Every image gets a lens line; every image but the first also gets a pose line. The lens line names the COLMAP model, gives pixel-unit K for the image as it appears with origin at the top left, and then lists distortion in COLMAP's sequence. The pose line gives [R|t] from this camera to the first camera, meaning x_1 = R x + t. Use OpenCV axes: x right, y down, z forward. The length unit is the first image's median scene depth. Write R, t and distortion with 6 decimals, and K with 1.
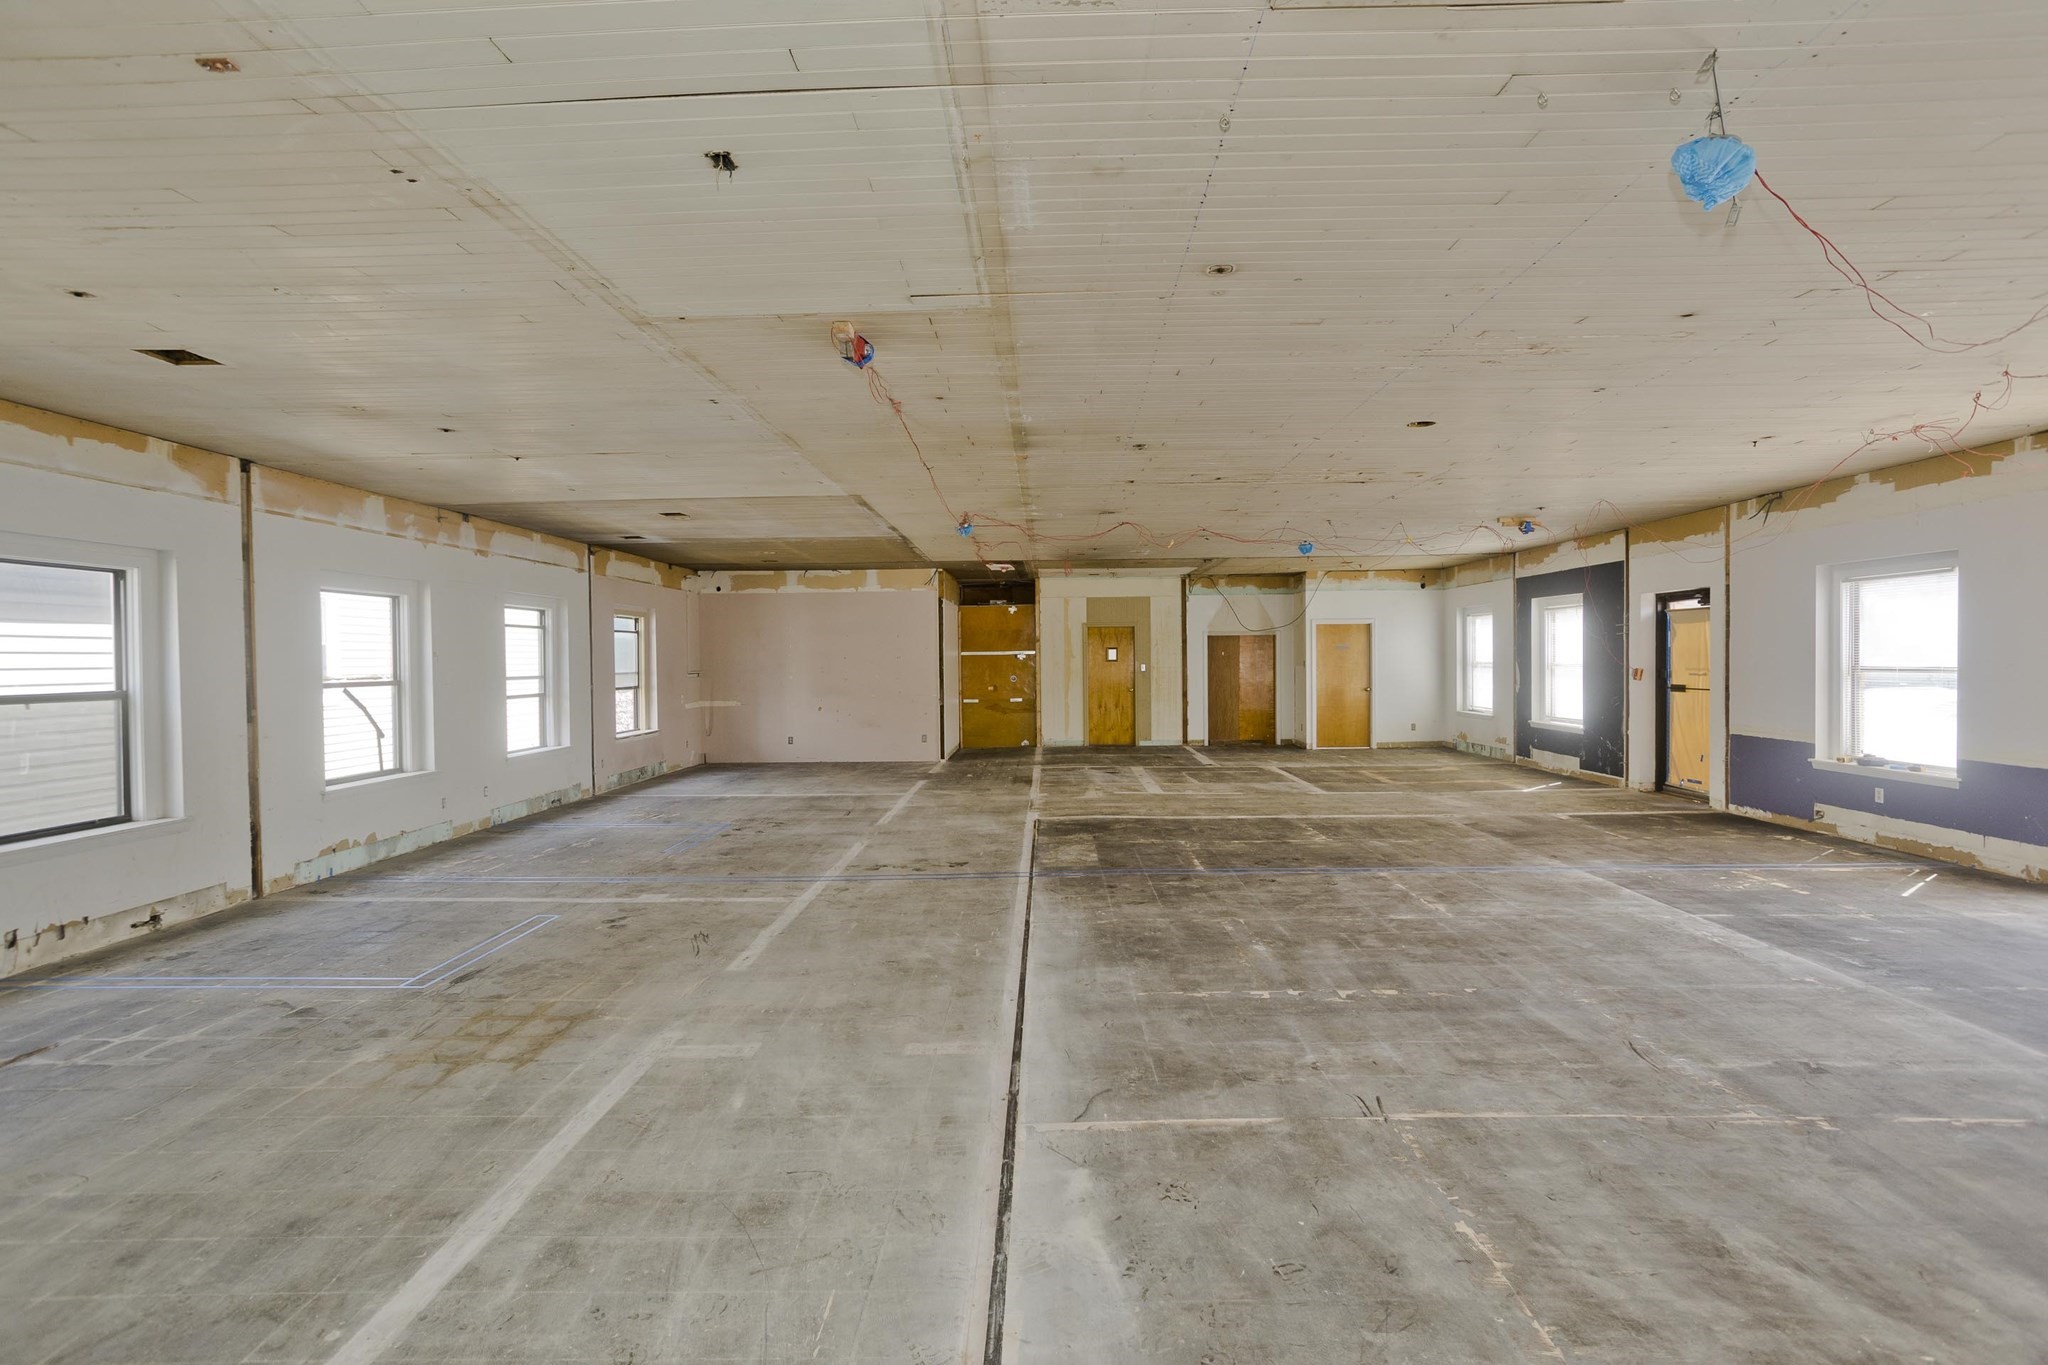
lens RADIAL K [[981.3, 0, 1029.6], [0, 981.3, 676.4], [0, 0, 1]] dist [-0.048913, 0.030842]
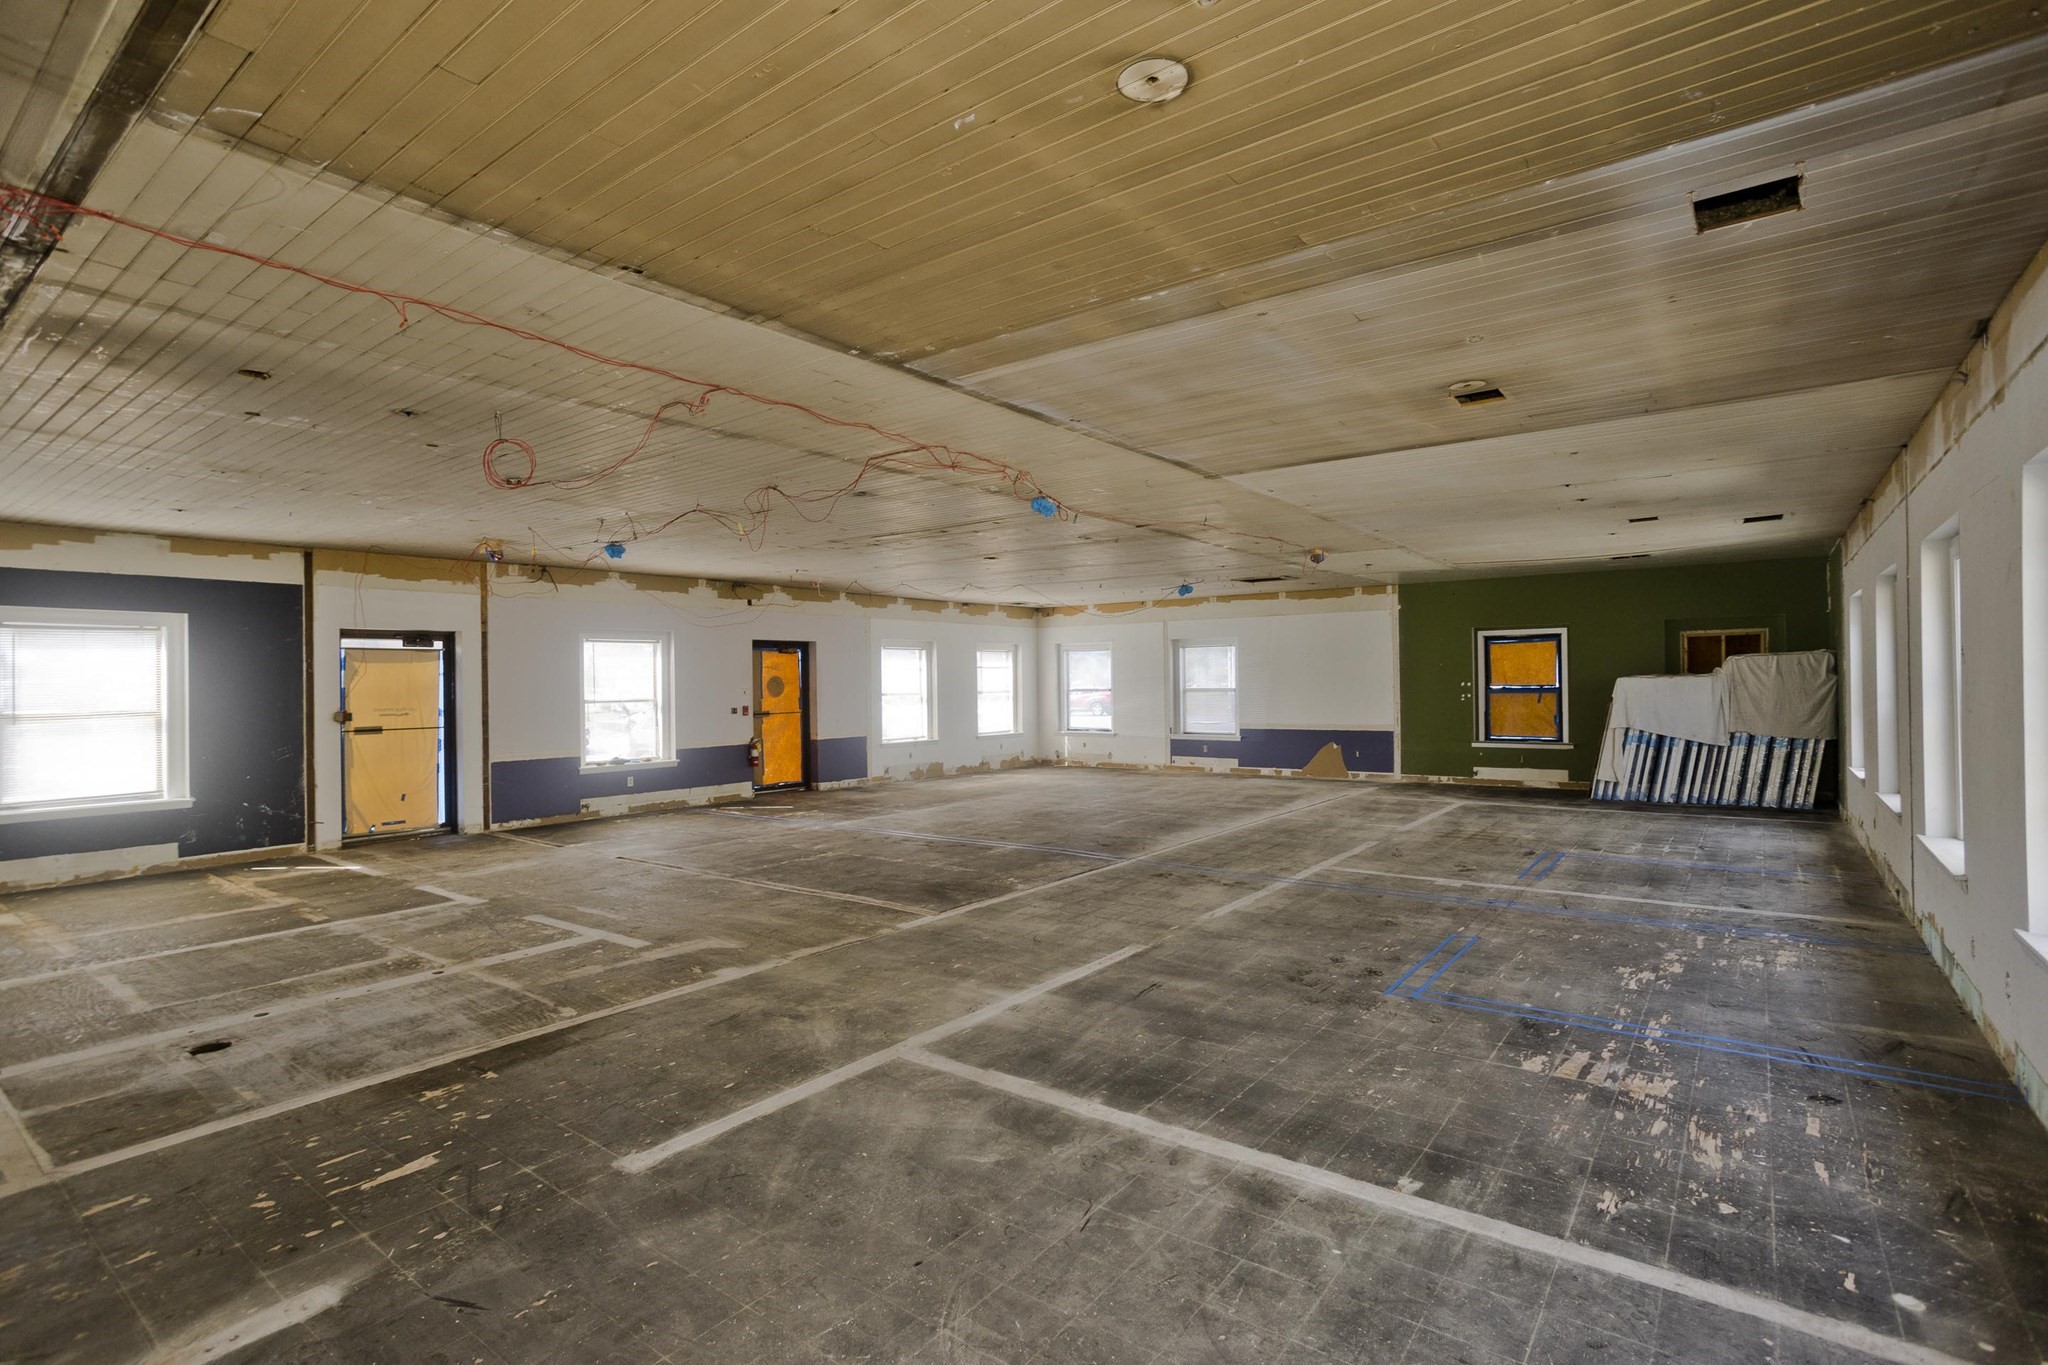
lens RADIAL K [[981.3, 0, 1028.2], [0, 981.3, 676.2], [0, 0, 1]] dist [-0.048913, 0.030842]
pose [[-0.808575, 0.024947, 0.587864, -0.562295], [0.034137, 0.999407, 0.004542, -0.031610], [-0.587402, 0.023740, -0.808947, 1.866665]]
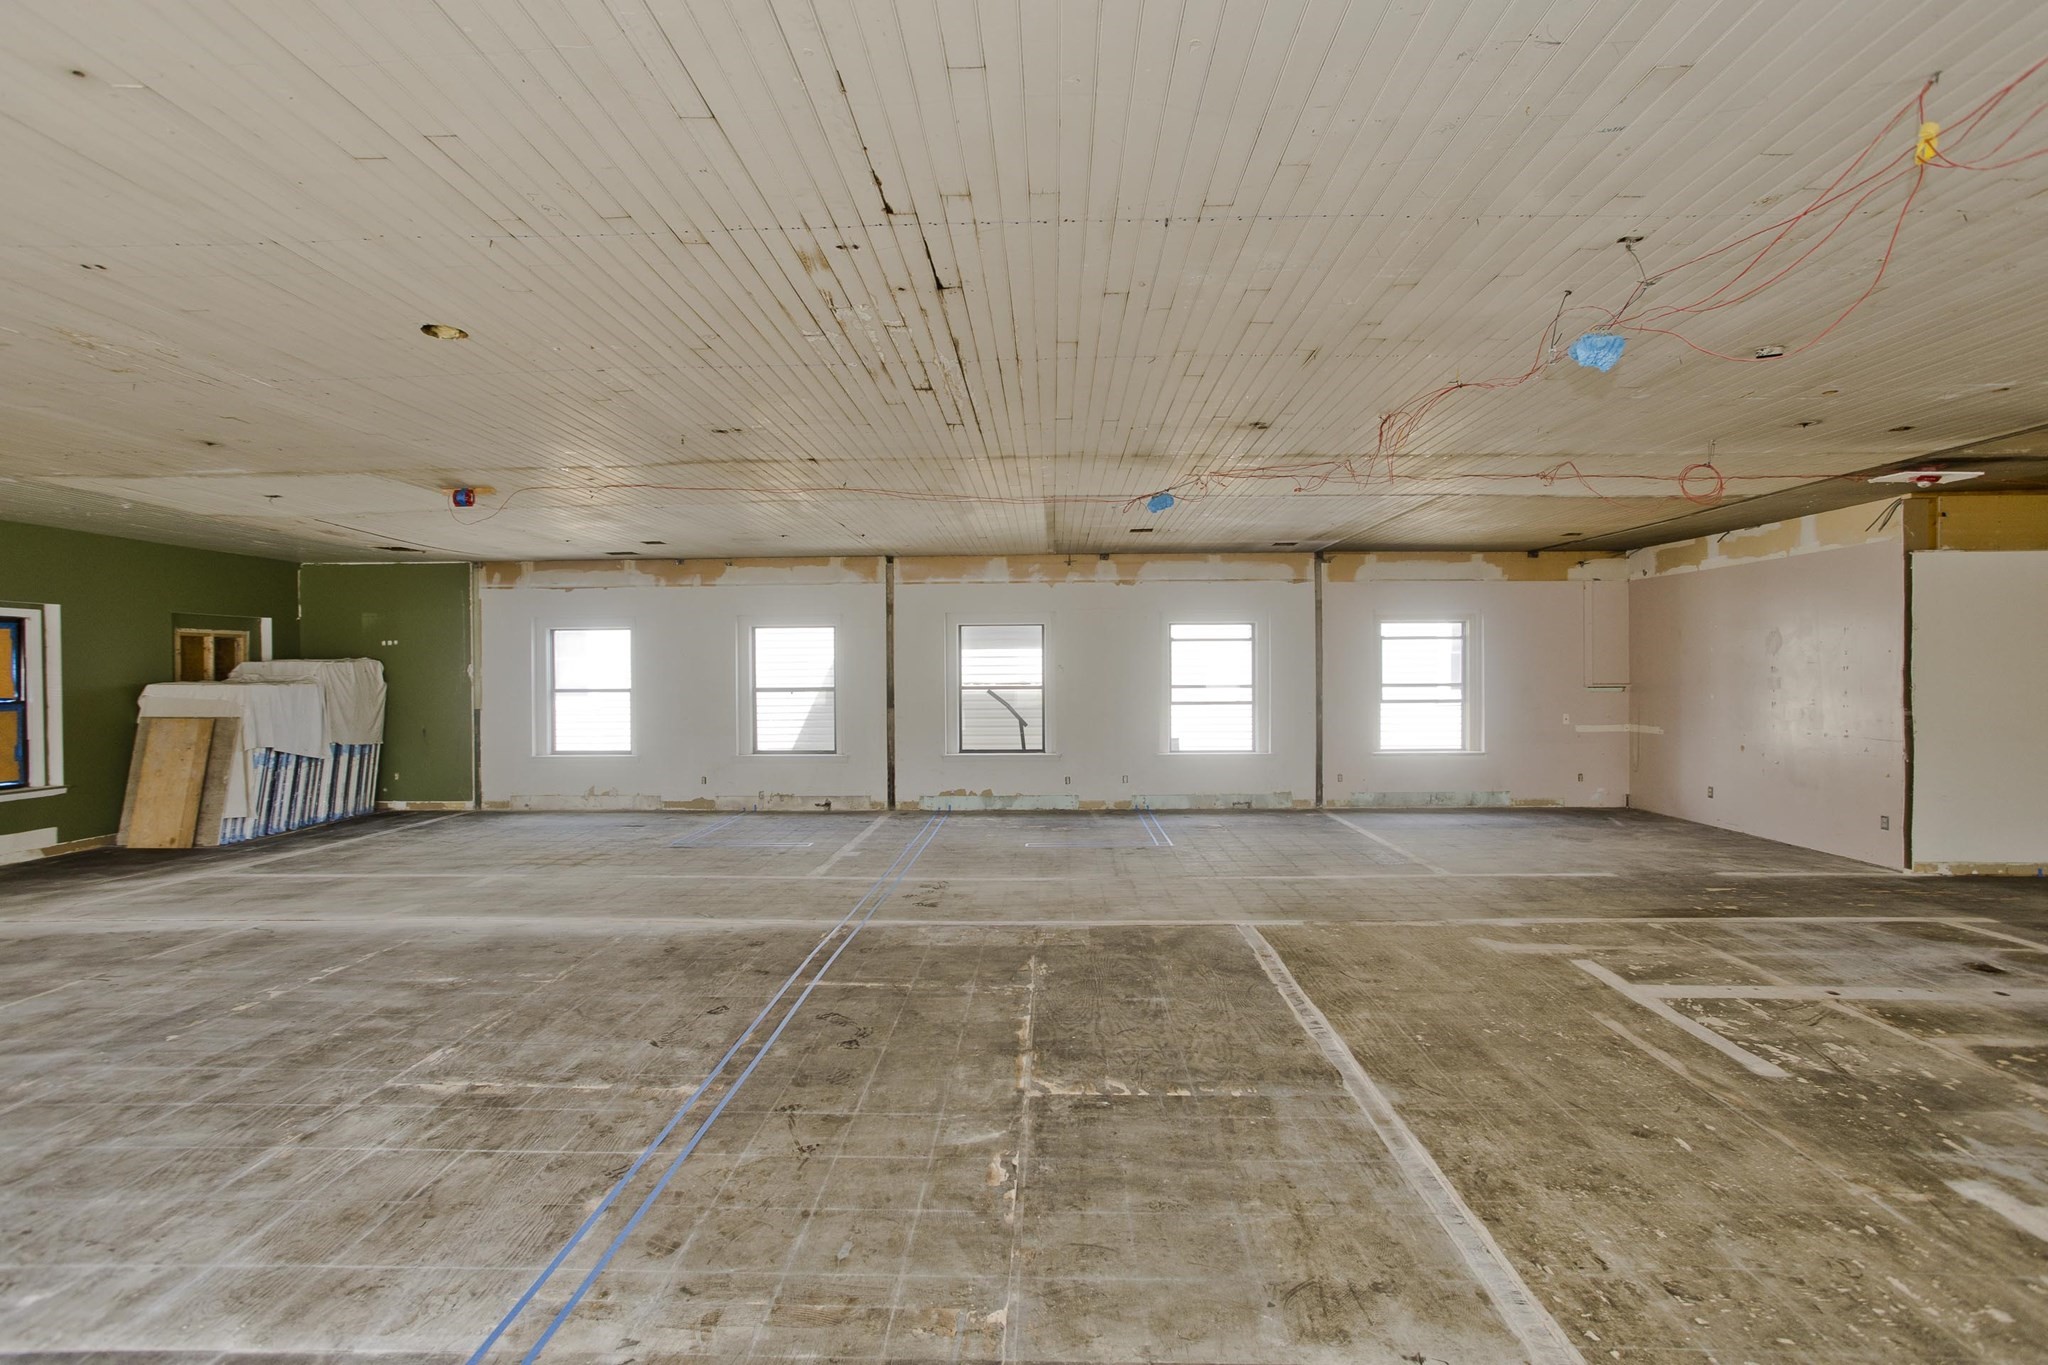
lens RADIAL K [[981.3, 0, 1025.2], [0, 981.3, 675.1], [0, 0, 1]] dist [-0.048913, 0.030842]
pose [[-0.012427, 0.014163, -0.999822, 0.795824], [-0.012878, 0.999814, 0.014323, -0.032735], [0.999840, 0.013054, -0.012243, 1.060049]]
